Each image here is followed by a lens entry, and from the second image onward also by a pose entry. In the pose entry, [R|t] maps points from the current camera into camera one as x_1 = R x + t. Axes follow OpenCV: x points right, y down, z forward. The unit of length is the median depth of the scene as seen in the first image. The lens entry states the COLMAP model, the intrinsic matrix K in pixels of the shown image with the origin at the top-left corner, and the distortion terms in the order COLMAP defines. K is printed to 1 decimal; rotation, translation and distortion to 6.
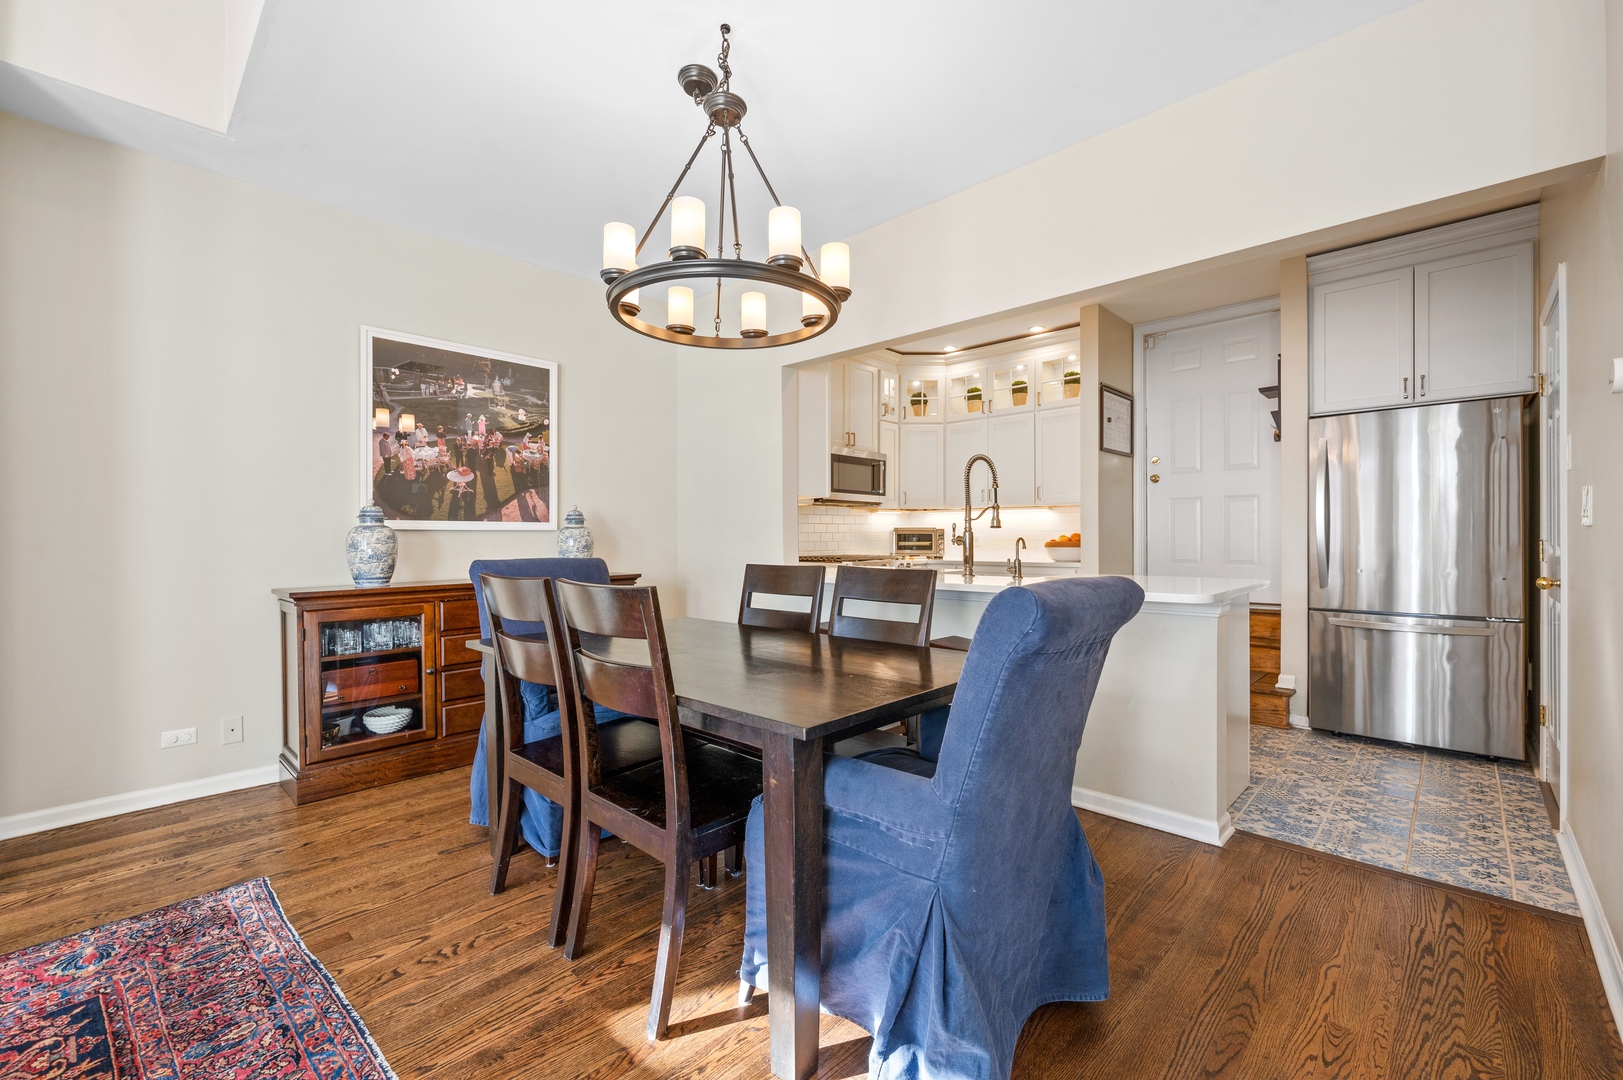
lens RADIAL K [[671.7, 0, 810.7], [0, 671.7, 539.3], [0, 0, 1]] dist [-0.004454, 0.001156]
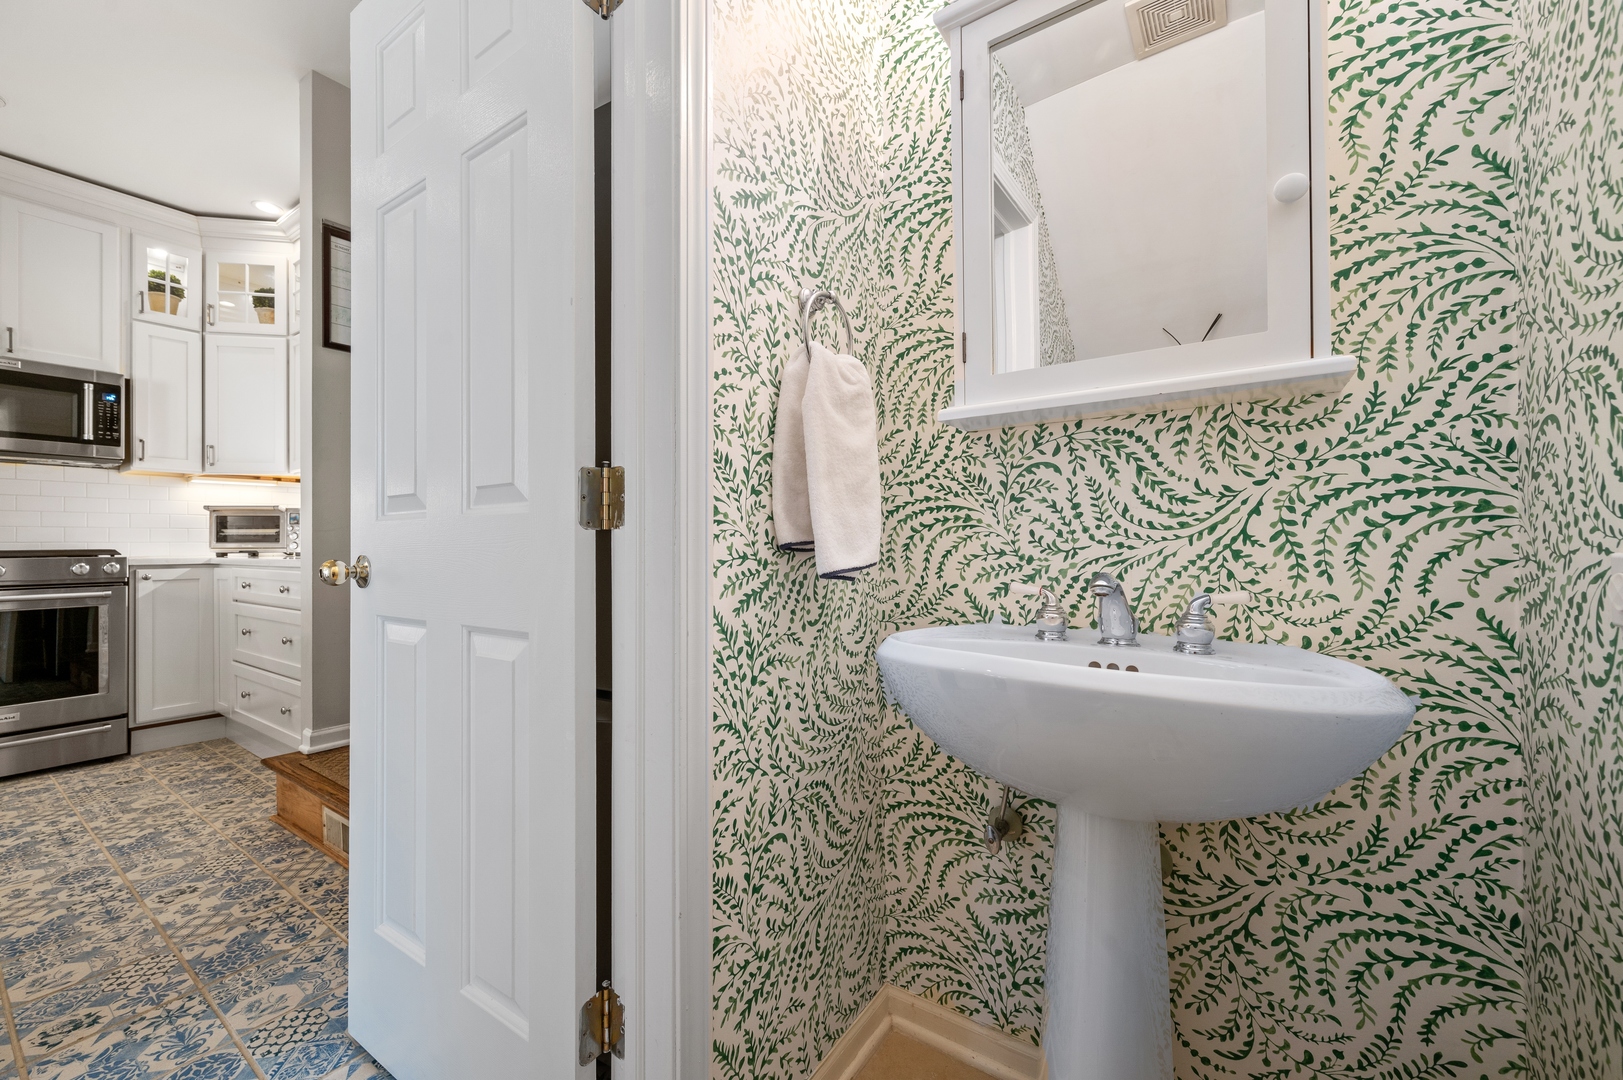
lens RADIAL K [[639.3, 0, 805.8], [0, 639.3, 543.7], [0, 0, 1]] dist [-0.001485, 0.000296]
pose [[0.988064, -0.000068, 0.154043, 0.941748], [0.000577, 0.999995, -0.003258, 0.032512], [-0.154042, 0.003308, 0.988059, 0.569961]]
